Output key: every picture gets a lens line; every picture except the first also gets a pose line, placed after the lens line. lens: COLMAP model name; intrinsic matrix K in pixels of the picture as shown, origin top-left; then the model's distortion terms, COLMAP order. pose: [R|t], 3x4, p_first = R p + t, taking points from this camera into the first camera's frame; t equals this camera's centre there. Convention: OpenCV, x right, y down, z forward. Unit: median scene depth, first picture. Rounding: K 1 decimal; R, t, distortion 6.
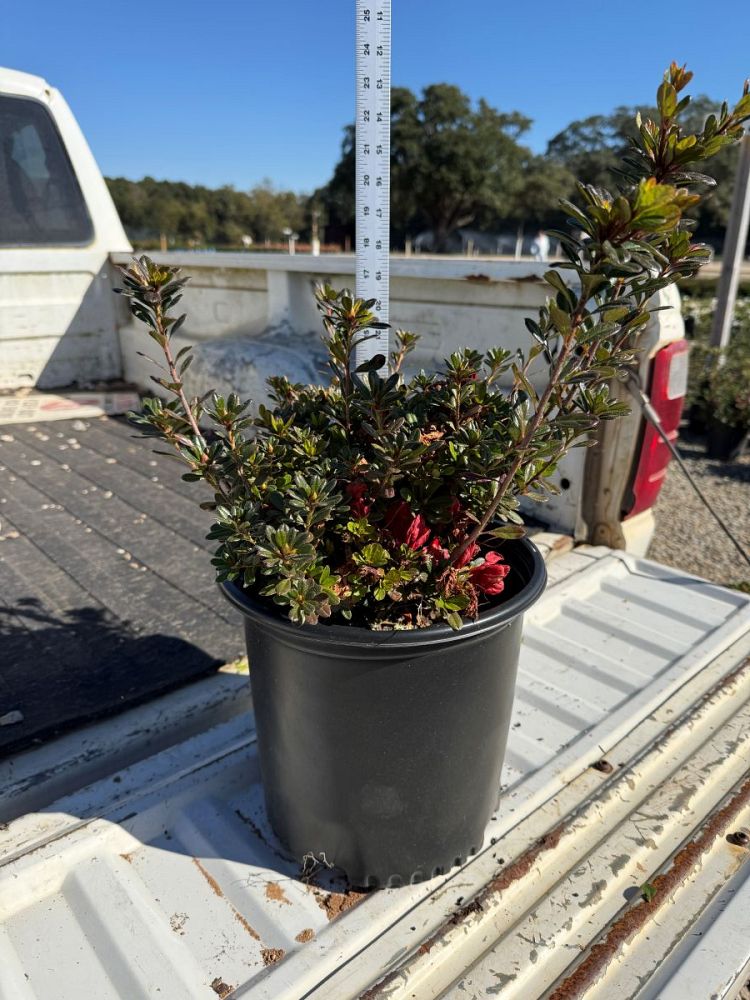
lens RADIAL K [[709.5, 0, 358.4], [0, 709.5, 497.1], [0, 0, 1]] dist [-0.028277, 0.001885]
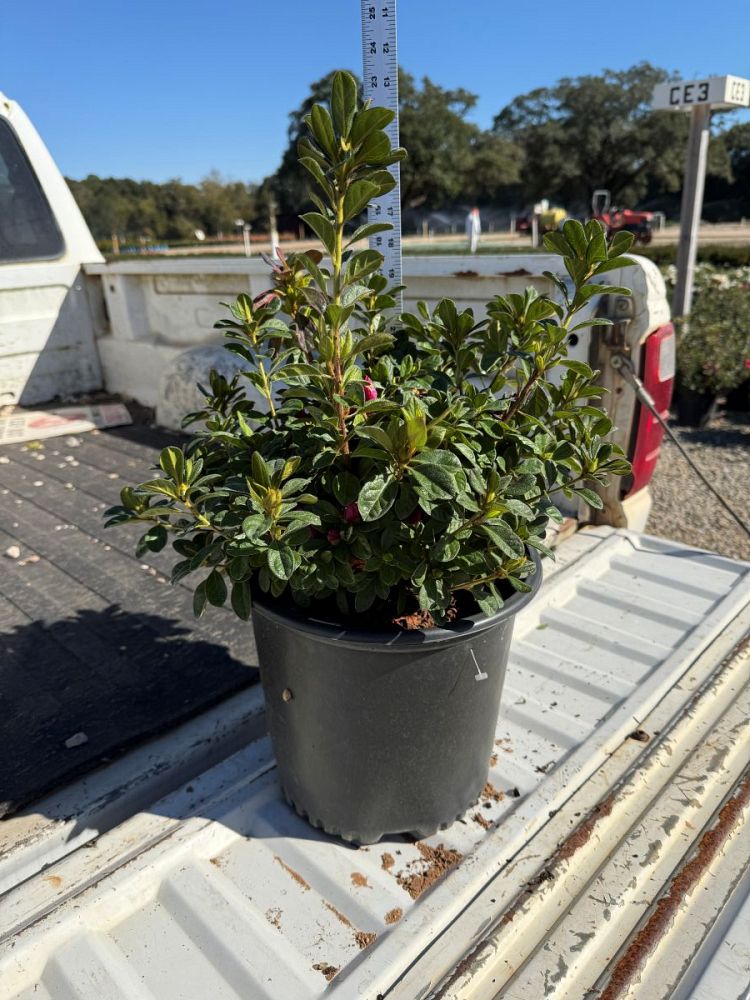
lens RADIAL K [[709.5, 0, 358.4], [0, 709.5, 497.1], [0, 0, 1]] dist [-0.028277, 0.001885]
pose [[0.996510, -0.074534, 0.037581, -0.085106], [0.073839, 0.997078, 0.019562, -0.030774], [-0.038929, -0.016719, 0.999102, -0.046250]]
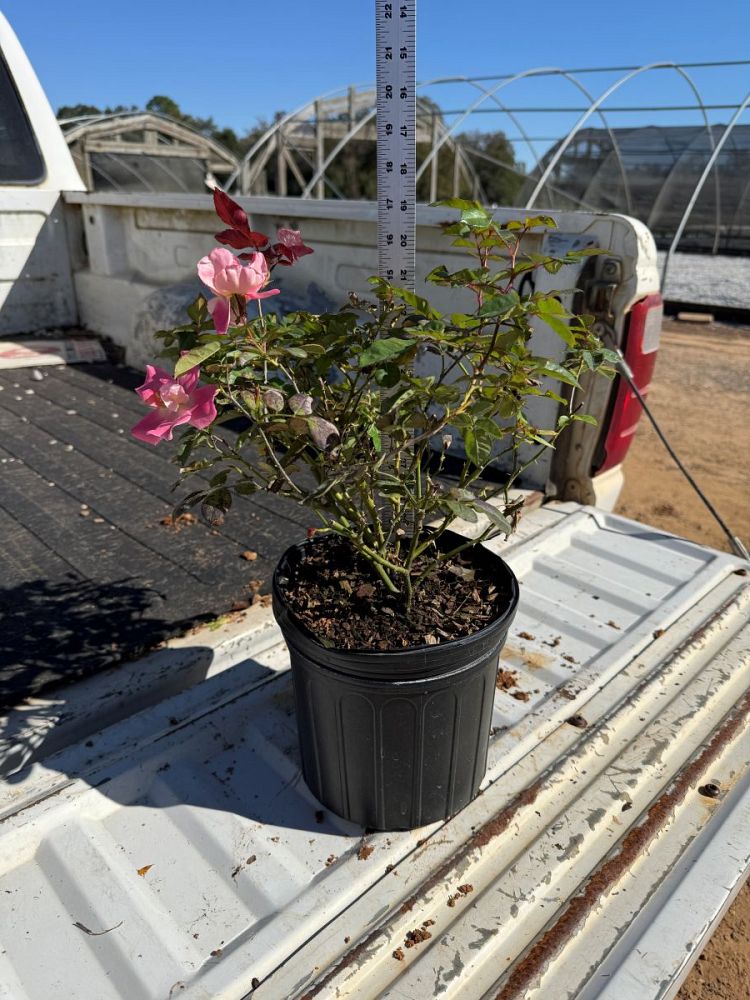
lens RADIAL K [[709.5, 0, 358.4], [0, 709.5, 497.1], [0, 0, 1]] dist [-0.028277, 0.001885]
pose [[0.998568, -0.000711, 0.053491, -0.018999], [-0.002949, 0.997660, 0.068303, -0.006777], [-0.053414, -0.068363, 0.996230, 0.026333]]
